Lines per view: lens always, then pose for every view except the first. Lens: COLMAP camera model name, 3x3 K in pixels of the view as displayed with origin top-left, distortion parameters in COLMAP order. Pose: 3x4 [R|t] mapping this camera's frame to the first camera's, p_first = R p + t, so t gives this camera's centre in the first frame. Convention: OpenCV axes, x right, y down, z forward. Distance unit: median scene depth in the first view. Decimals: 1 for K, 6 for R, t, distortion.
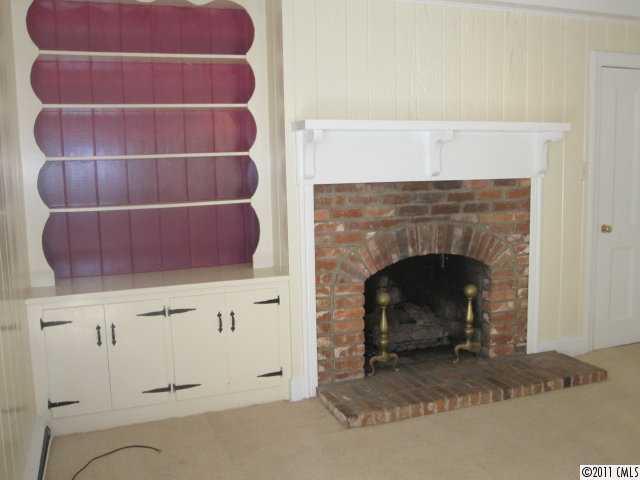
lens RADIAL K [[626.3, 0, 320.1], [0, 626.3, 242.1], [0, 0, 1]] dist [-0.058254, 0.000000]
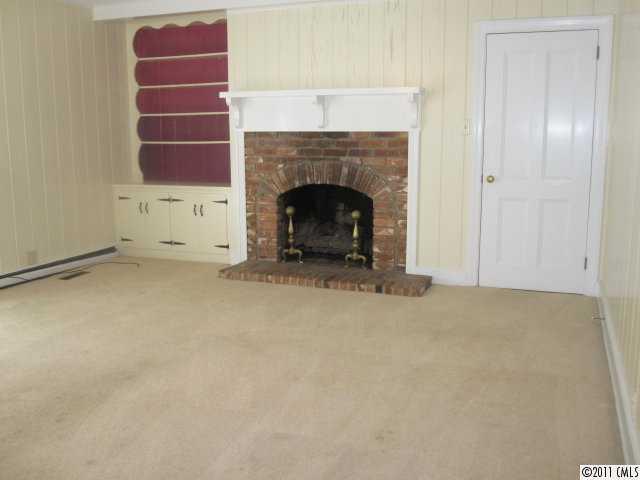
lens RADIAL K [[626.3, 0, 318.8], [0, 626.3, 238.9], [0, 0, 1]] dist [-0.058254, 0.000000]
pose [[0.737126, 0.133255, -0.662486, 1.148658], [-0.096453, 0.991074, 0.092029, 0.013490], [0.668836, -0.003938, 0.743399, -0.060340]]
